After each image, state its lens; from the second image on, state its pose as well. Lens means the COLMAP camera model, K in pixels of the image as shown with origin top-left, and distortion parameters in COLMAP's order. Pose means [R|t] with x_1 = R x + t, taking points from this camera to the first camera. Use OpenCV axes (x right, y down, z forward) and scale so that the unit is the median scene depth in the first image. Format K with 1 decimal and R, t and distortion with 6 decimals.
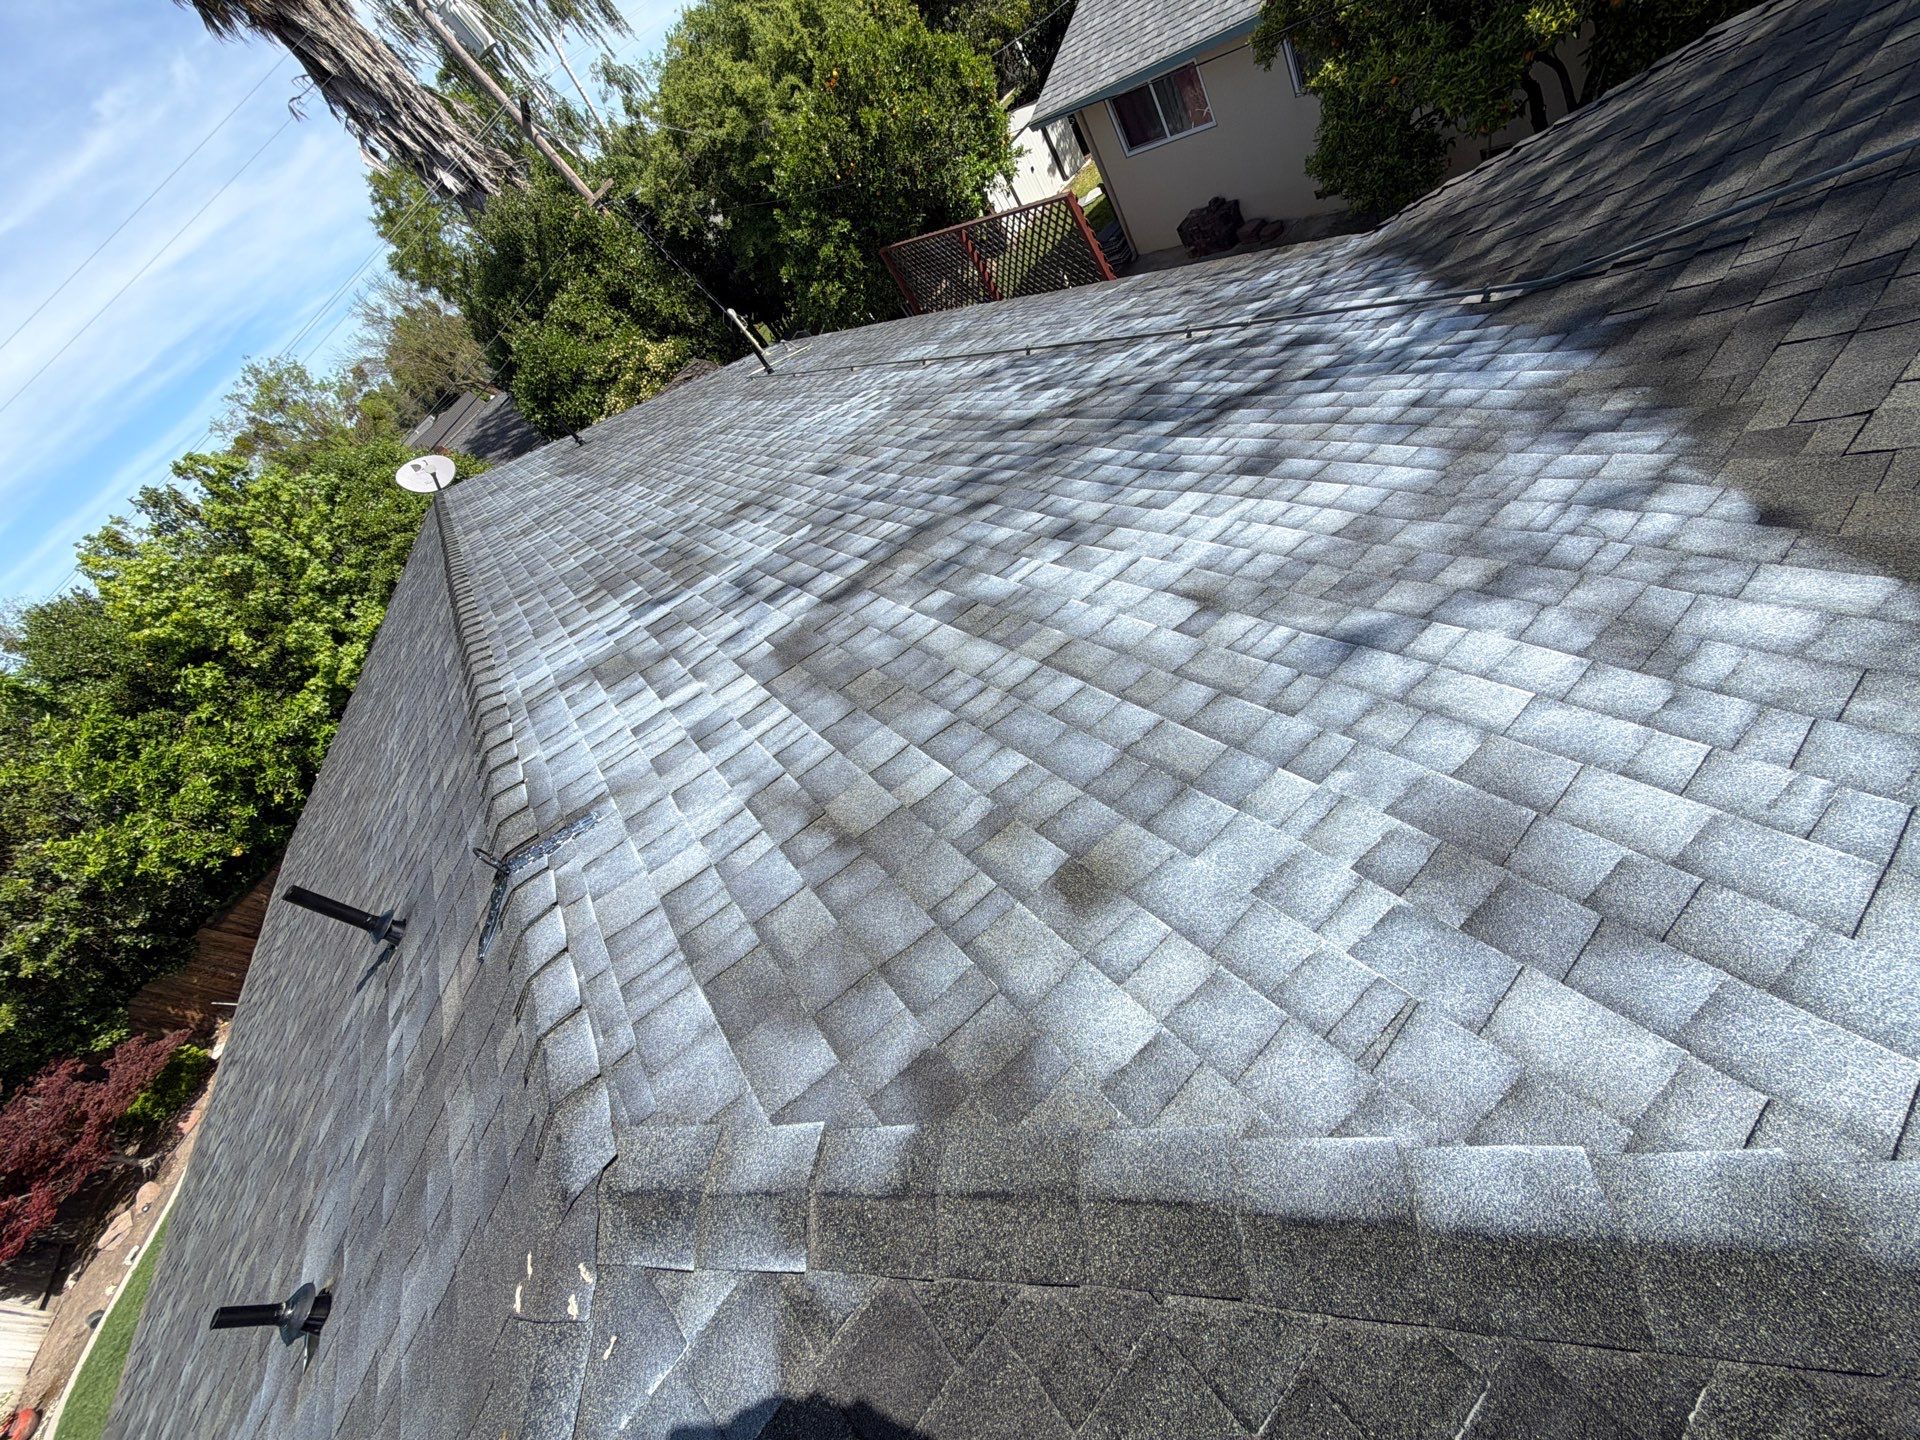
lens RADIAL K [[763.6, 0, 960.5], [0, 763.6, 726.7], [0, 0, 1]] dist [-0.001229, 0.000254]
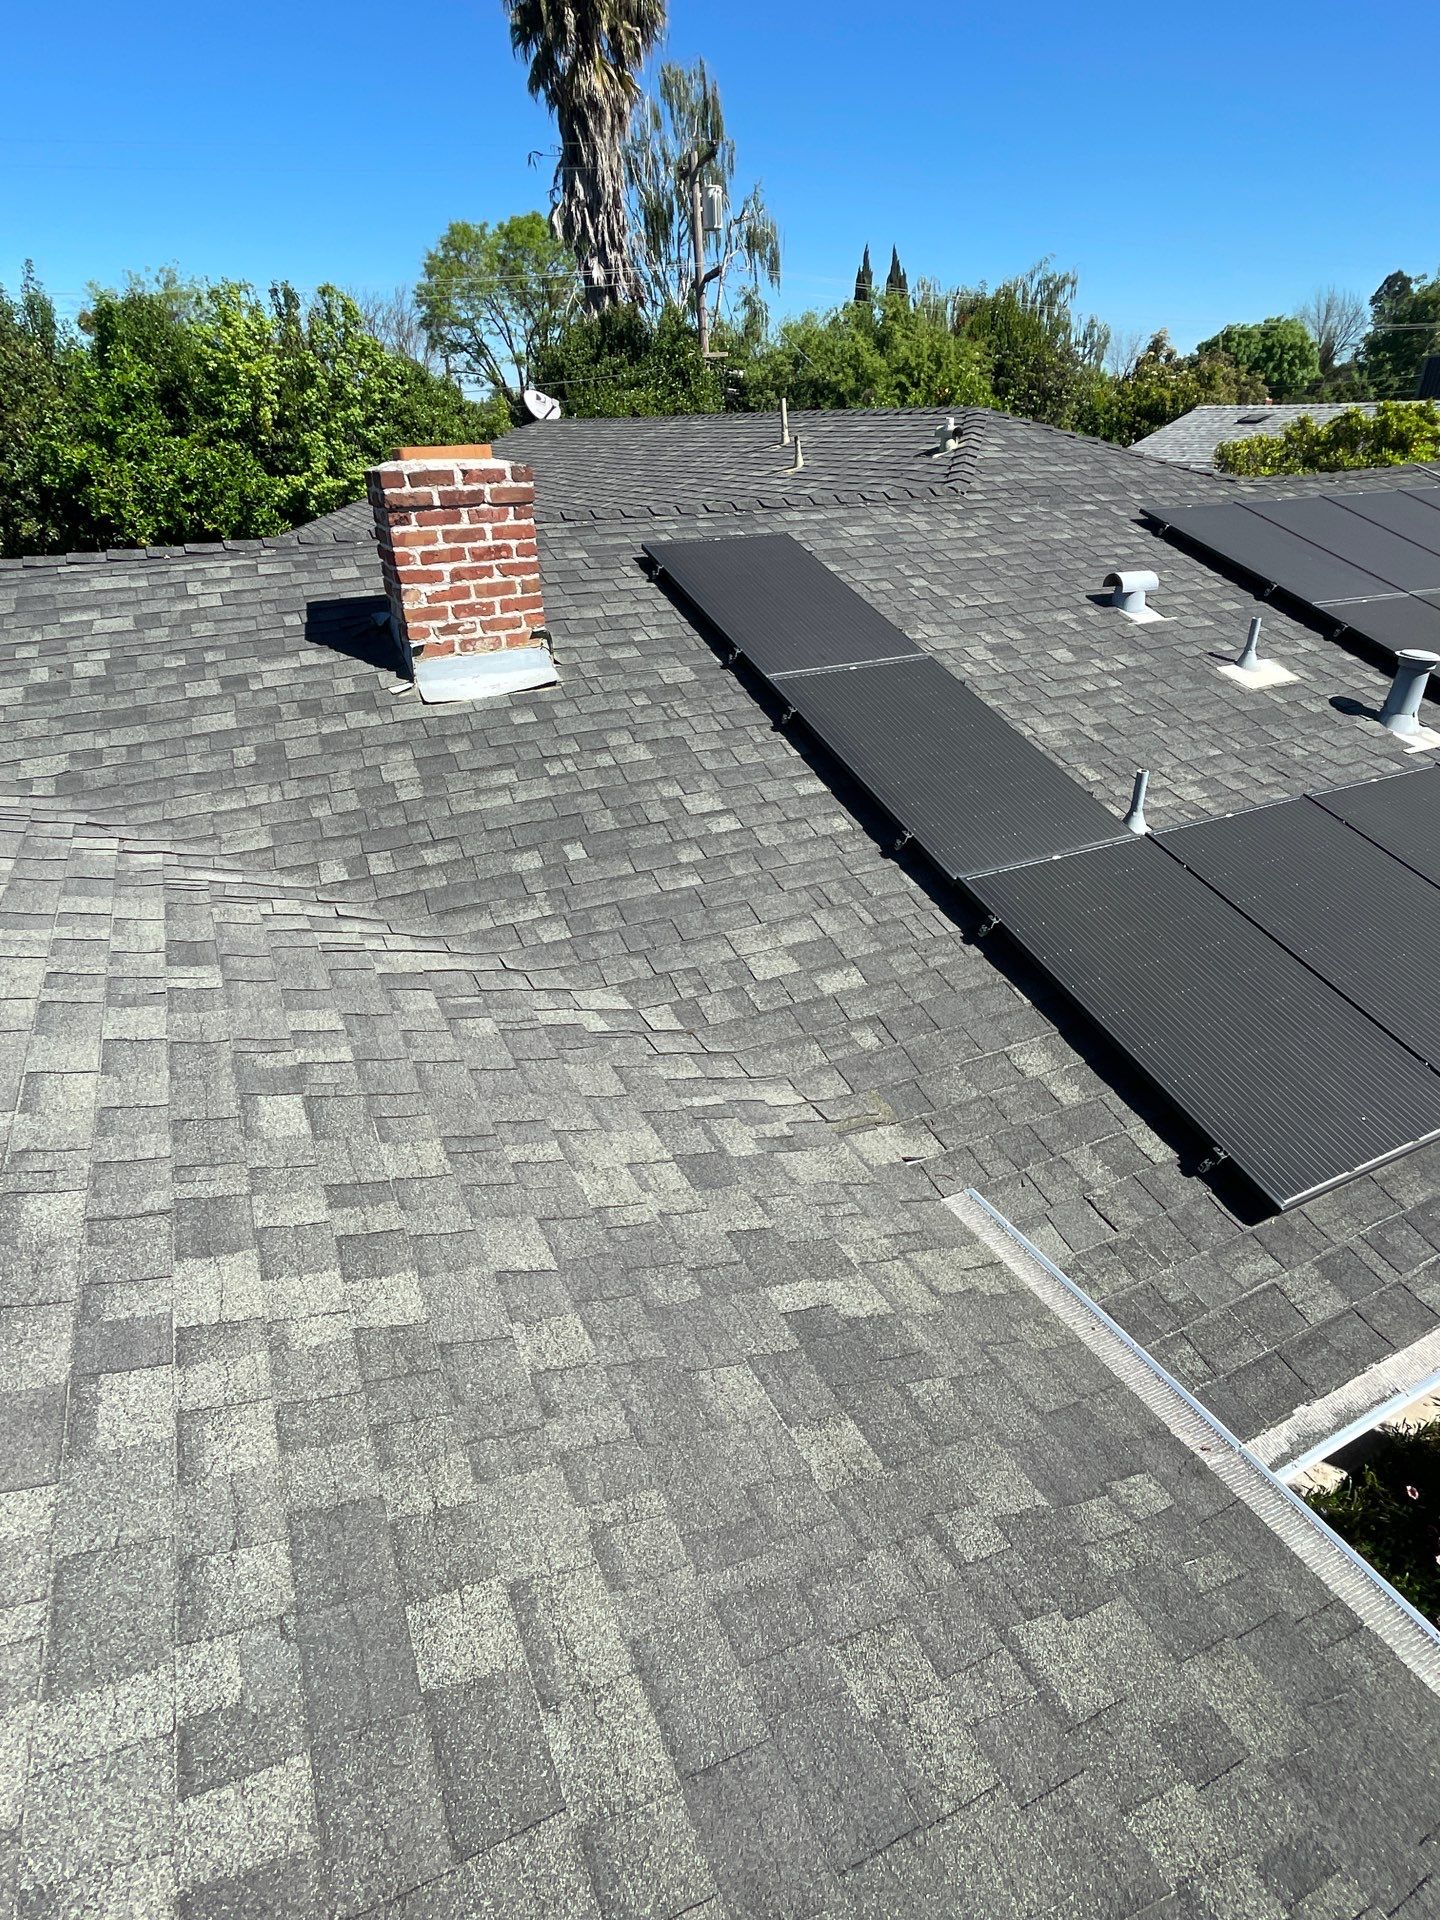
lens RADIAL K [[1004.8, 0, 726.0], [0, 1004.8, 959.5], [0, 0, 1]] dist [-0.001545, -0.001574]
pose [[0.826913, 0.558810, 0.062821, -0.020288], [-0.524796, 0.807018, -0.270760, 0.525149], [-0.202001, 0.190927, 0.960595, -0.372715]]
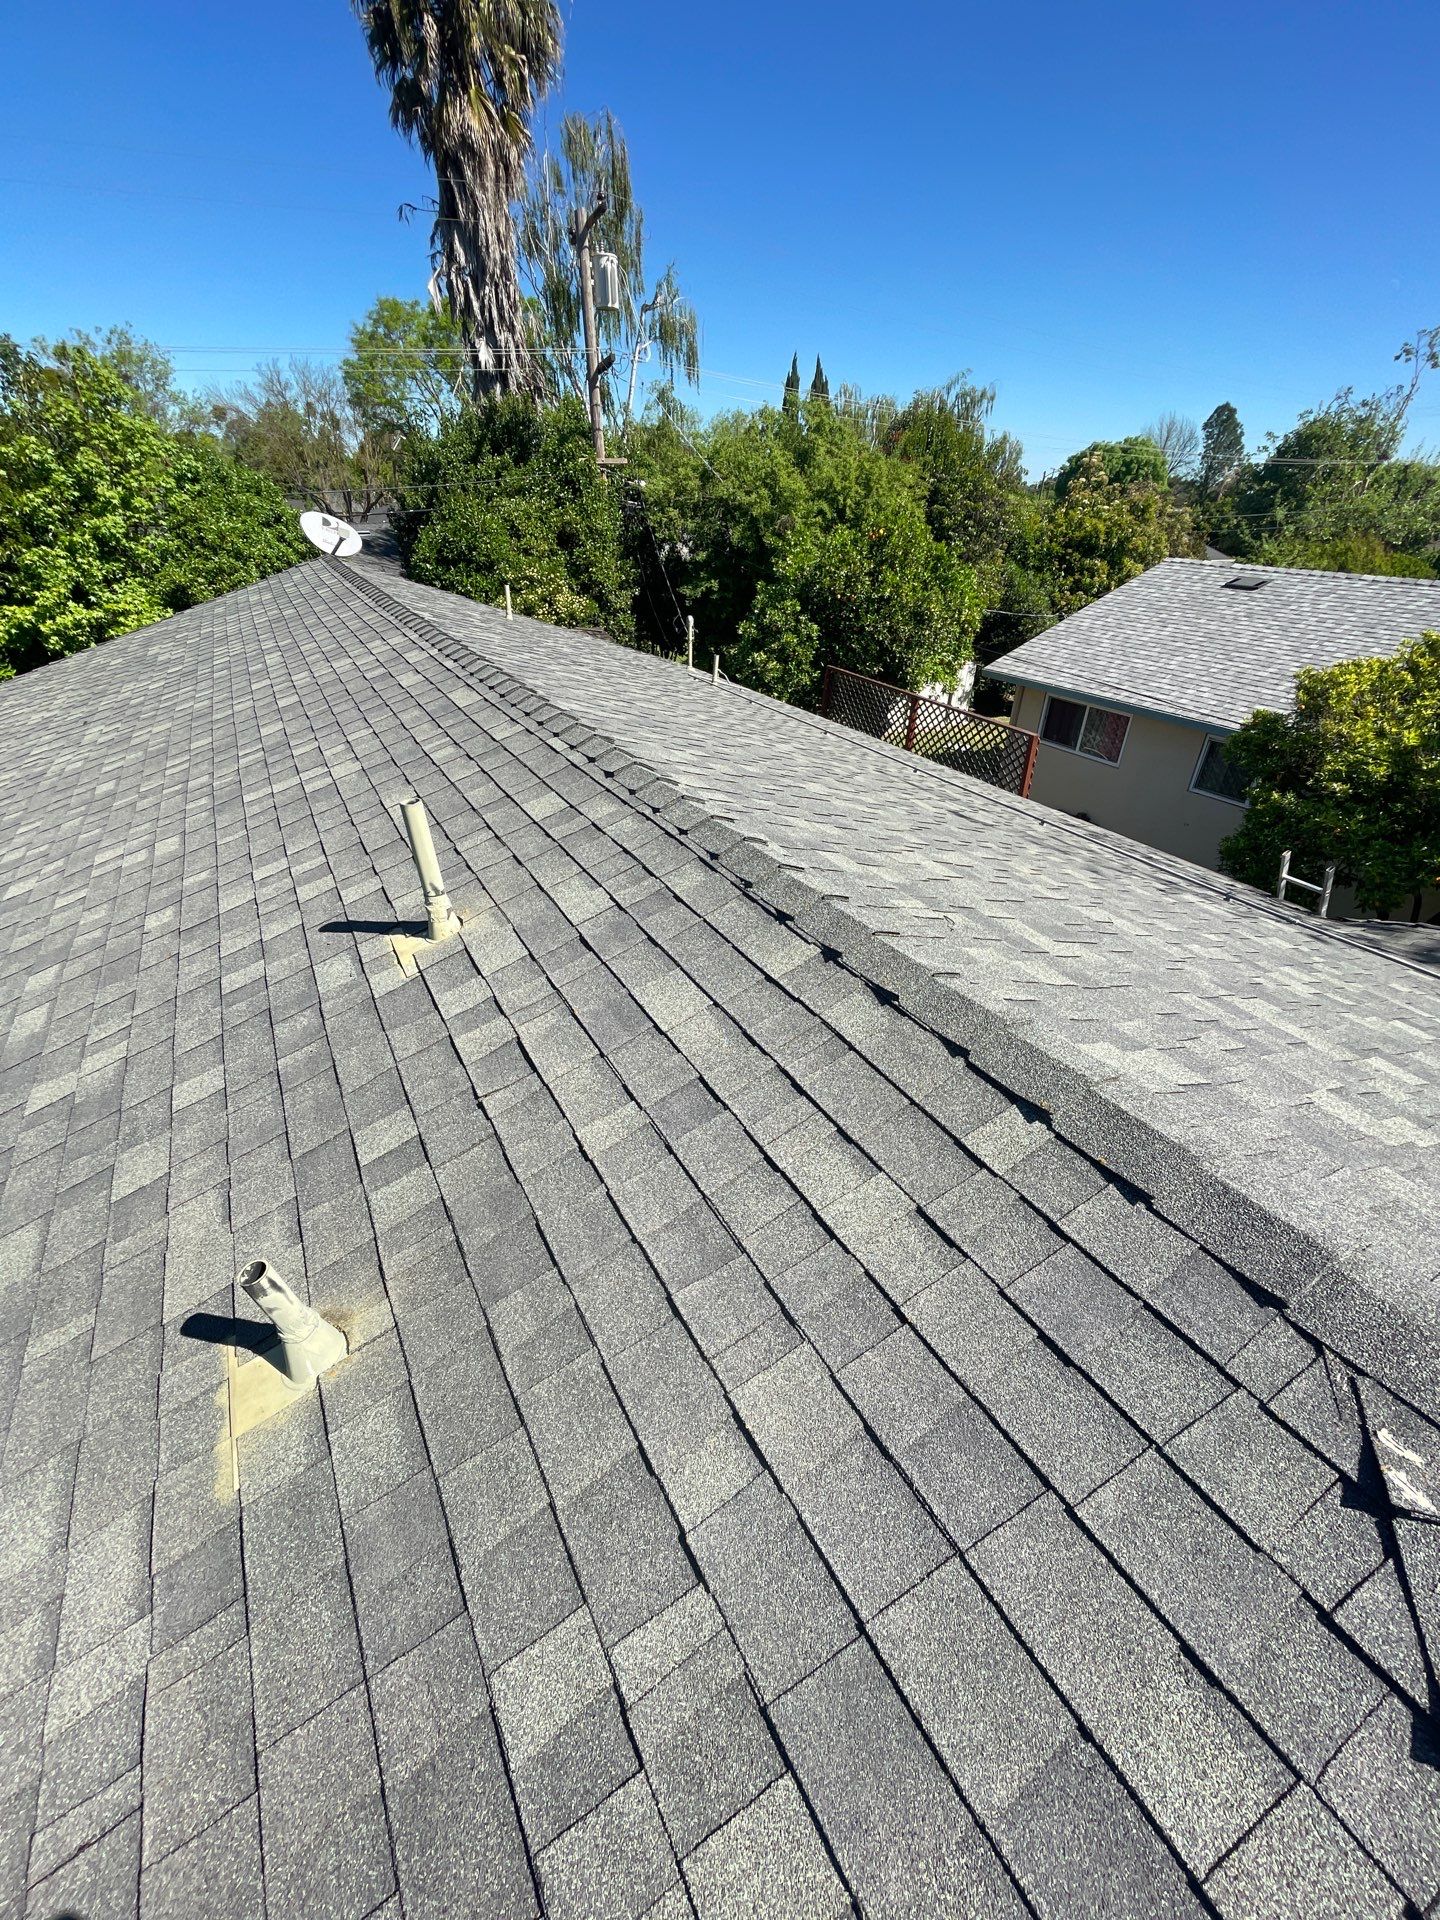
lens RADIAL K [[782.9, 0, 720.0], [0, 782.9, 960.0], [0, 0, 1]] dist [-0.000820, -0.000749]
pose [[0.810525, 0.569621, 0.136308, -0.110902], [-0.523835, 0.809110, -0.266343, 0.067736], [-0.262003, 0.144475, 0.954192, 0.033578]]
